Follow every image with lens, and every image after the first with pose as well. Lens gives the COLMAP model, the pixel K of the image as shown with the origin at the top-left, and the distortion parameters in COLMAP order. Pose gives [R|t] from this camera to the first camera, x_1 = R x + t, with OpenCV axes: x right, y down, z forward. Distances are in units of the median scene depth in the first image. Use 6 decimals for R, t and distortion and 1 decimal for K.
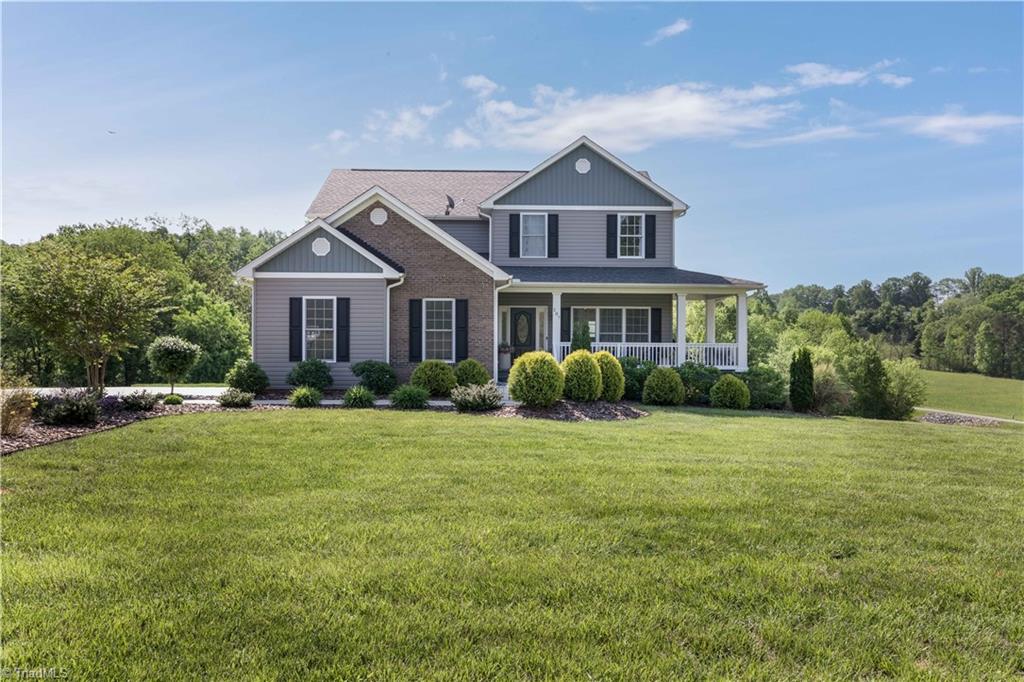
lens RADIAL K [[790.3, 0, 512.0], [0, 790.3, 341.0], [0, 0, 1]] dist [-0.001089, -0.000847]
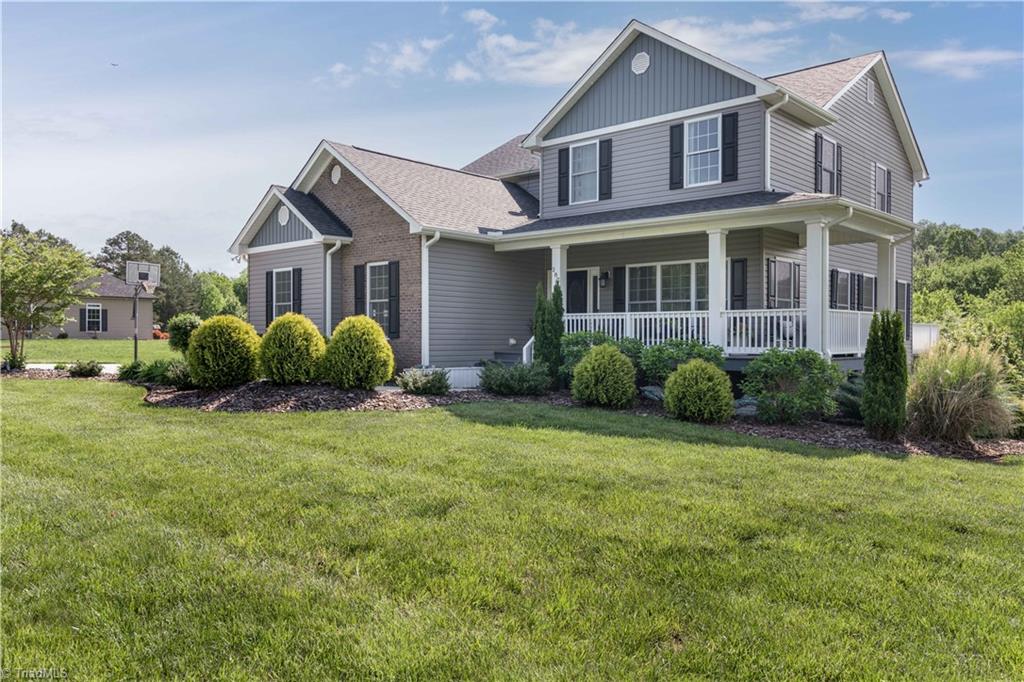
lens RADIAL K [[790.3, 0, 512.0], [0, 790.3, 341.0], [0, 0, 1]] dist [-0.001089, -0.000847]
pose [[0.717689, -0.000906, -0.696363, 0.496631], [-0.000622, 0.999998, -0.001942, 0.025837], [0.696363, 0.001827, 0.717687, 0.421407]]
